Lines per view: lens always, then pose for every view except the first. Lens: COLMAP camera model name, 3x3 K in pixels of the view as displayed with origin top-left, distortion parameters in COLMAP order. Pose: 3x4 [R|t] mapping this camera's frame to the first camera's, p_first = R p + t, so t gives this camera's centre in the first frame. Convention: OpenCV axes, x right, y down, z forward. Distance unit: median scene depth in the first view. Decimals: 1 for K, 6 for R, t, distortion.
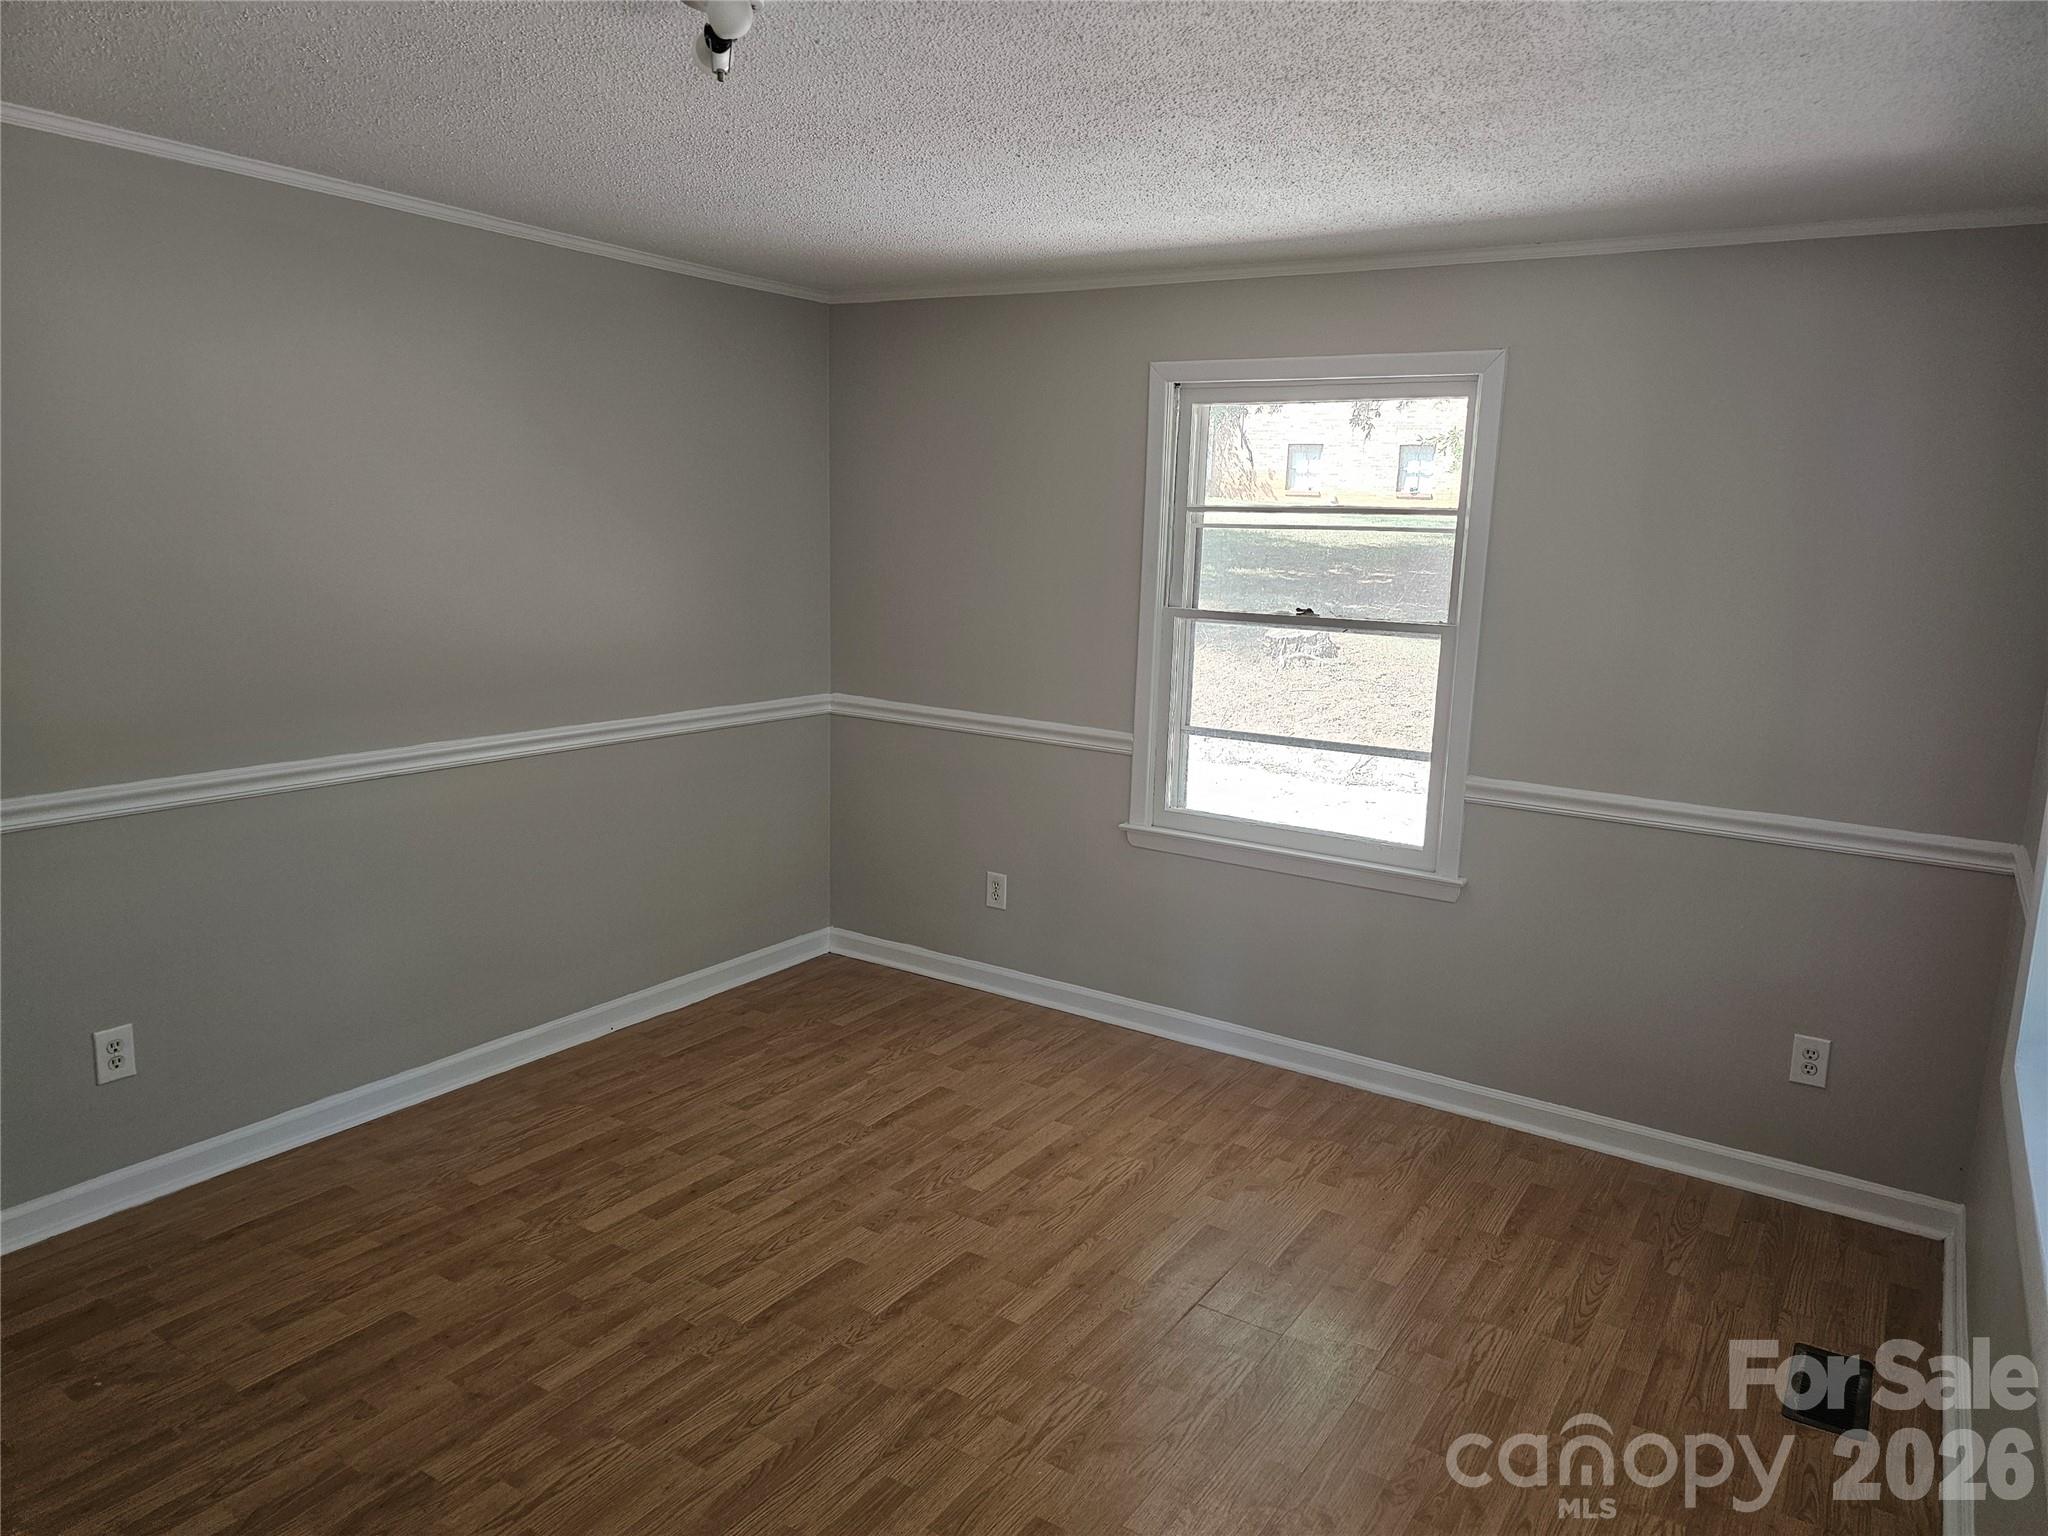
lens RADIAL K [[1400.6, 0, 1077.7], [0, 1400.6, 743.6], [0, 0, 1]] dist [0.074307, -0.045064]
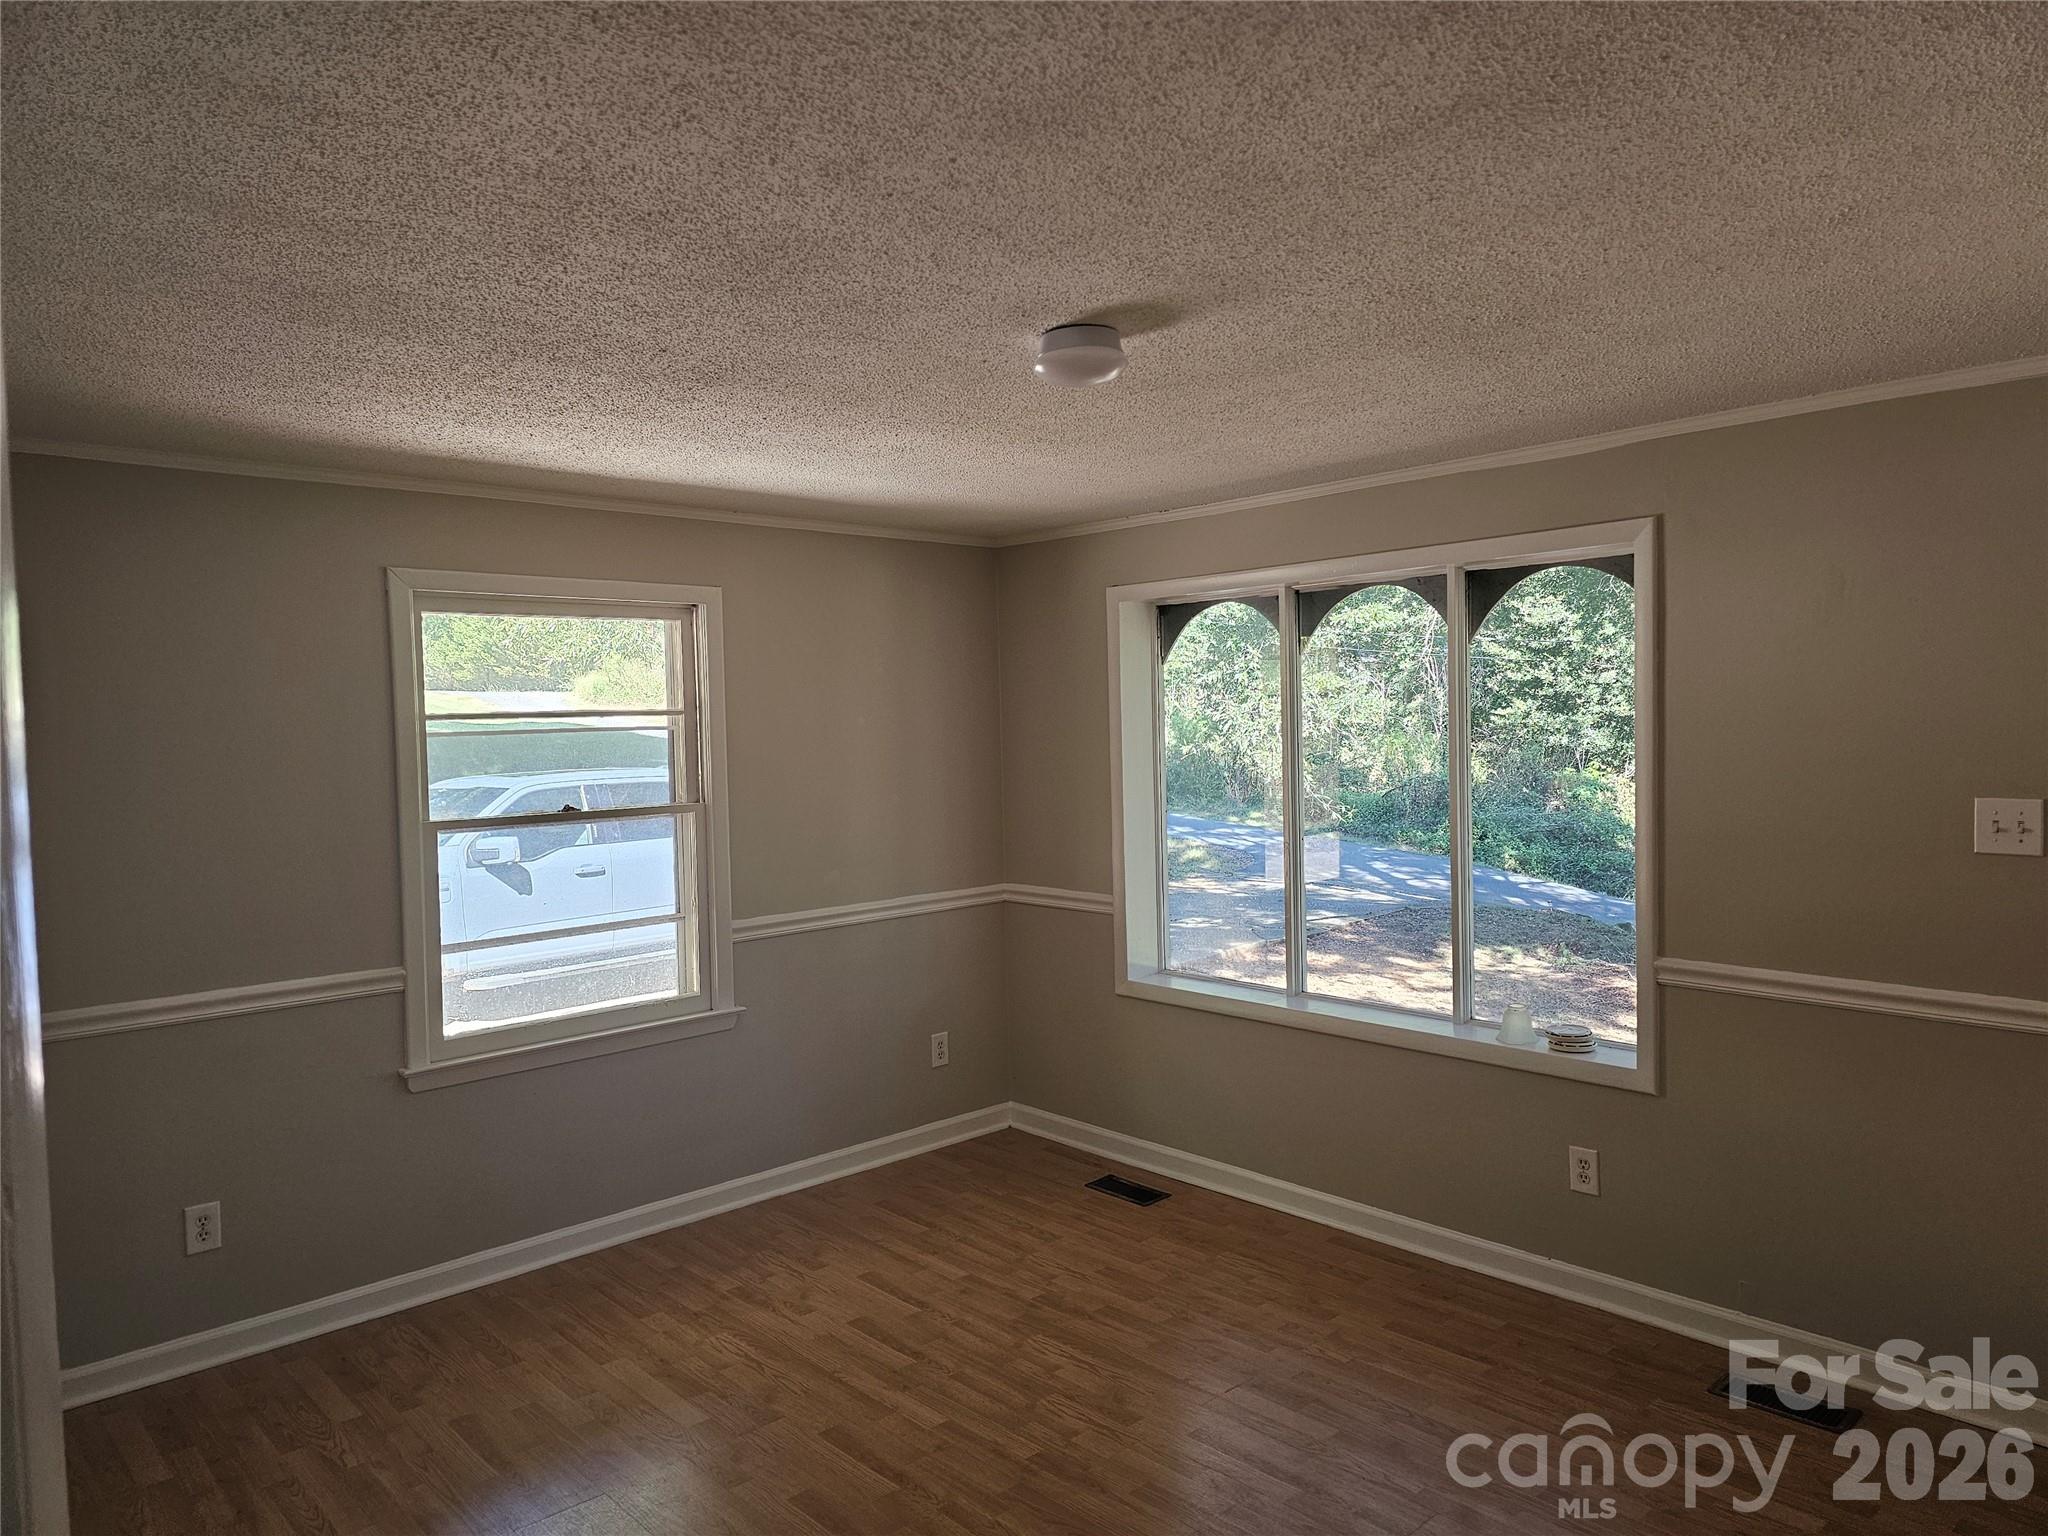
lens RADIAL K [[1367.1, 0, 1019.2], [0, 1367.1, 778.5], [0, 0, 1]] dist [0.078408, -0.049720]
pose [[0.269878, -0.085820, 0.959063, -0.826588], [0.188121, 0.981526, 0.034893, -0.098588], [-0.944339, 0.171003, 0.281037, 0.426172]]
